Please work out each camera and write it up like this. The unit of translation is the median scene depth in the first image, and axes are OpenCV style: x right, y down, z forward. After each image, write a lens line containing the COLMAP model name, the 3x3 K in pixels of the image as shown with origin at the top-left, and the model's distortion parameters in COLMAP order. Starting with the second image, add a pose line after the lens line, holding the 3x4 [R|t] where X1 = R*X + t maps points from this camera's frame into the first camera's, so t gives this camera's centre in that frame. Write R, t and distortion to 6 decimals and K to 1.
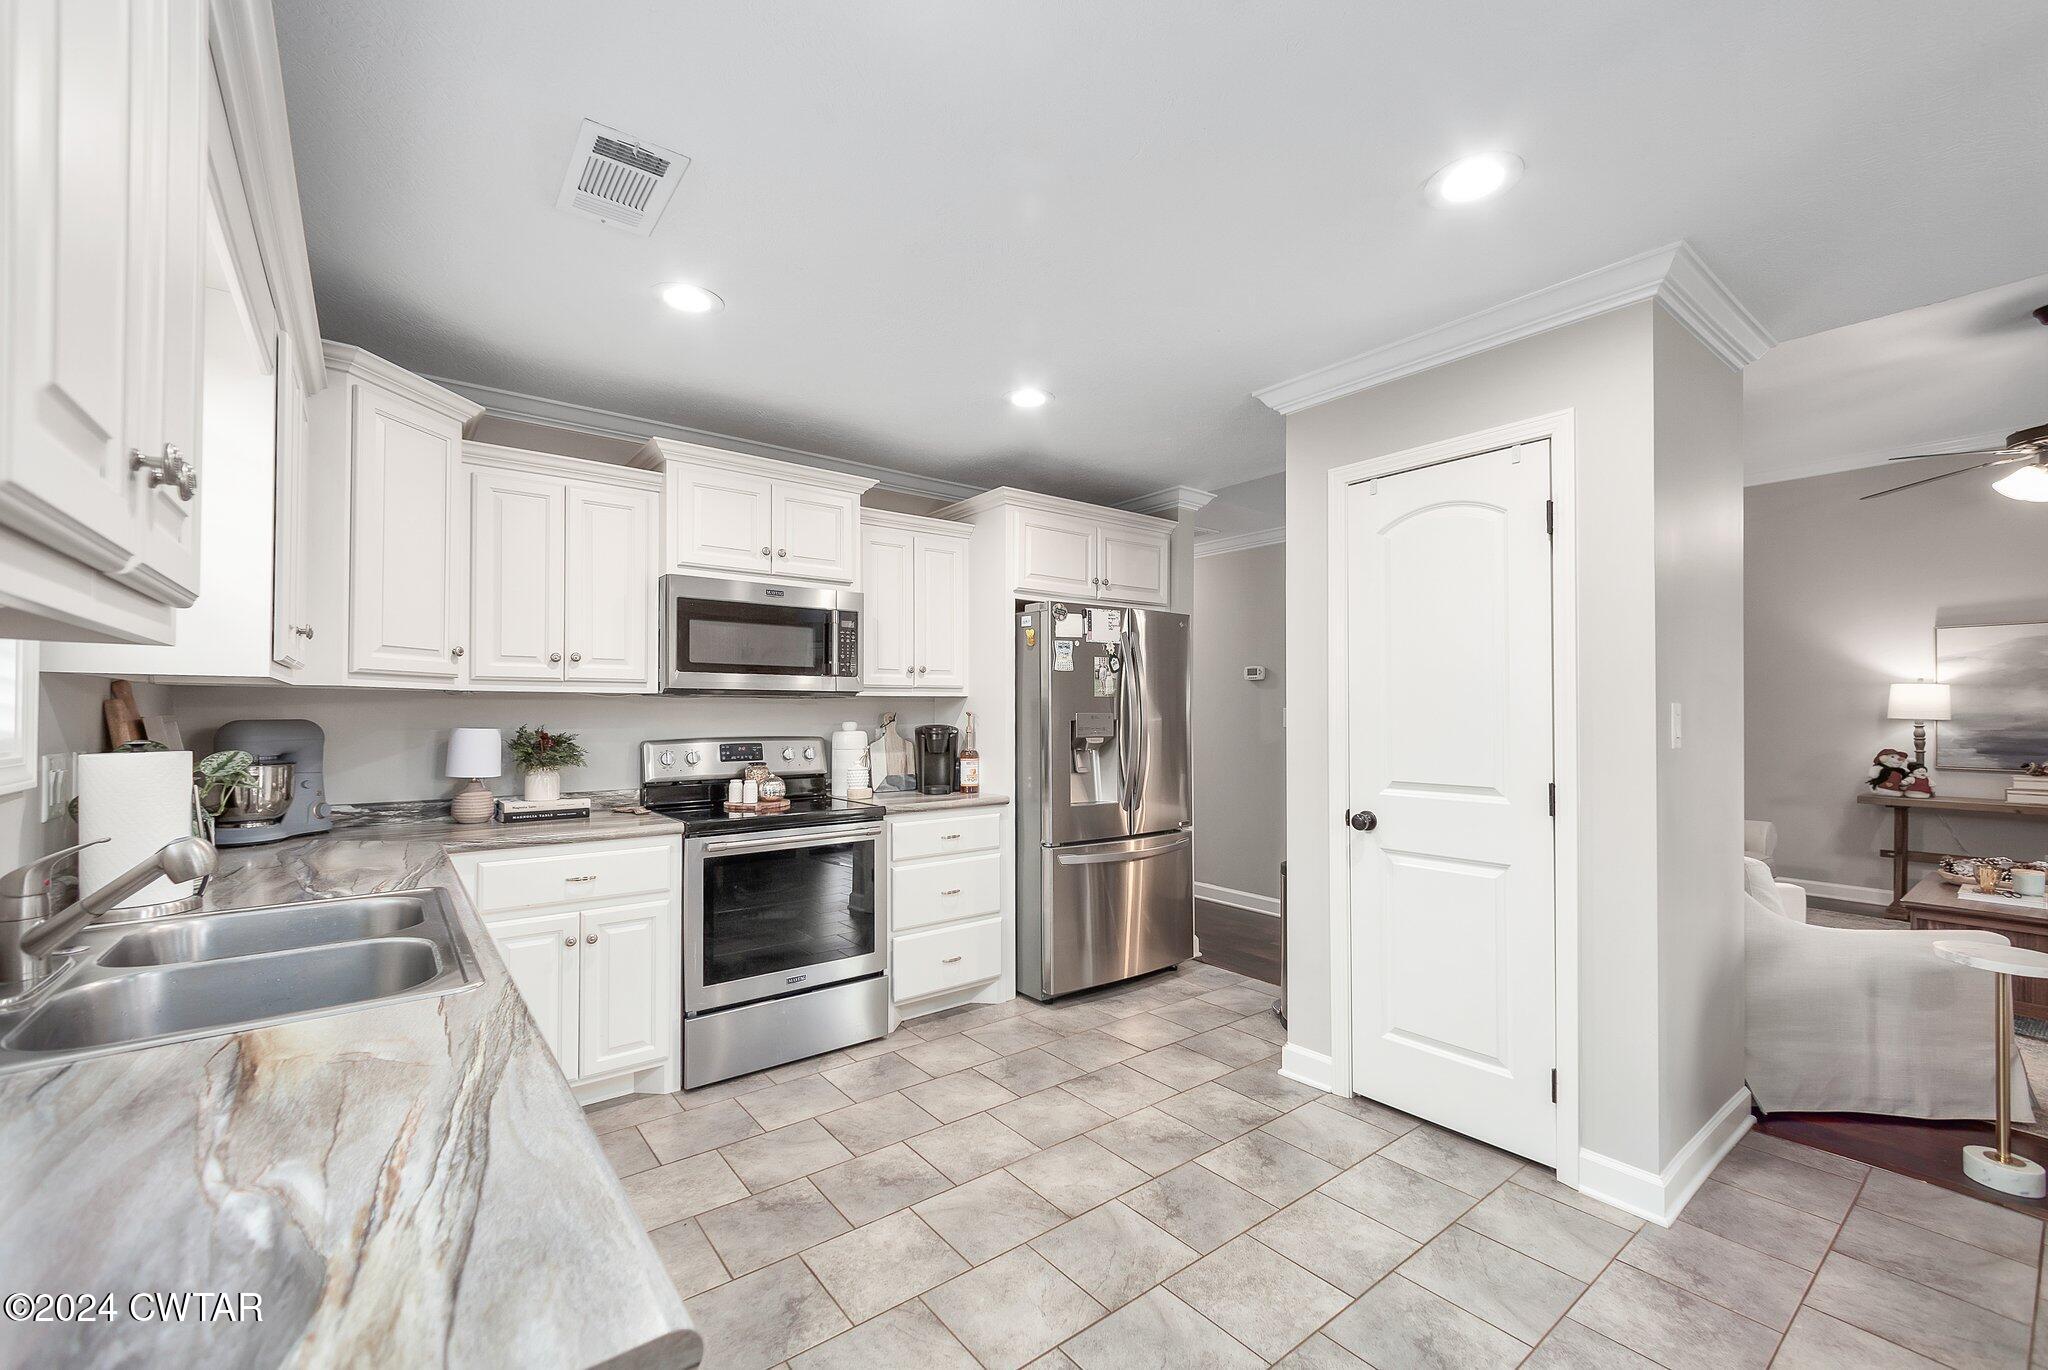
lens RADIAL K [[821.8, 0, 1046.8], [0, 821.8, 705.1], [0, 0, 1]] dist [0.017019, -0.000249]
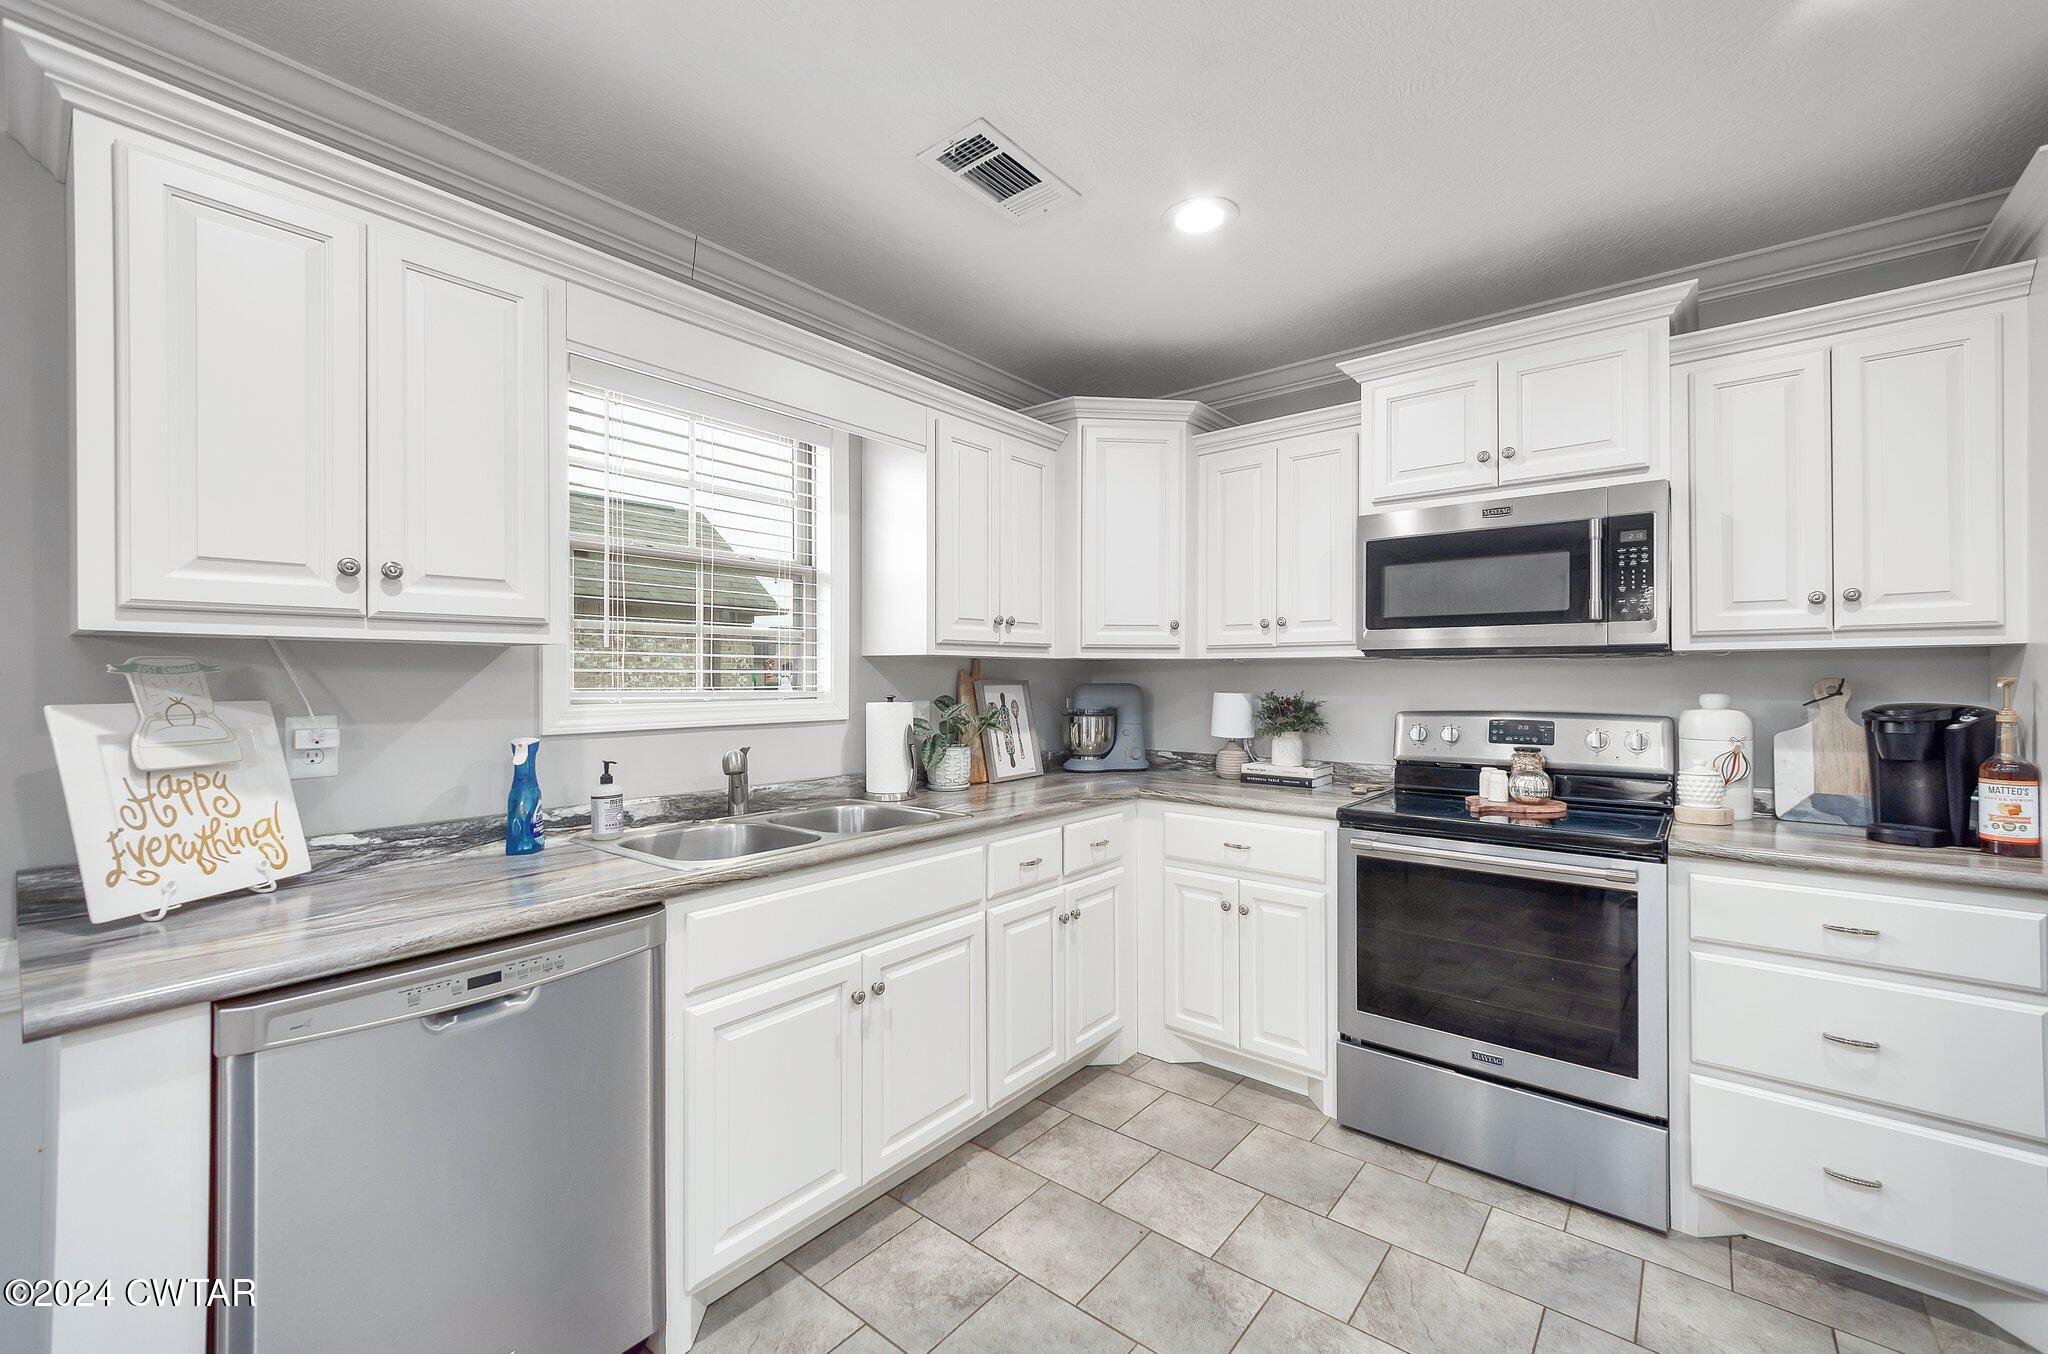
lens RADIAL K [[839.7, 0, 1024.0], [0, 839.7, 677.0], [0, 0, 1]] dist [0.004009, 0.000102]
pose [[0.212012, -0.000010, -0.977267, 0.310653], [0.009572, 0.999952, 0.002067, 0.002126], [0.977220, -0.009792, 0.212002, 0.461649]]
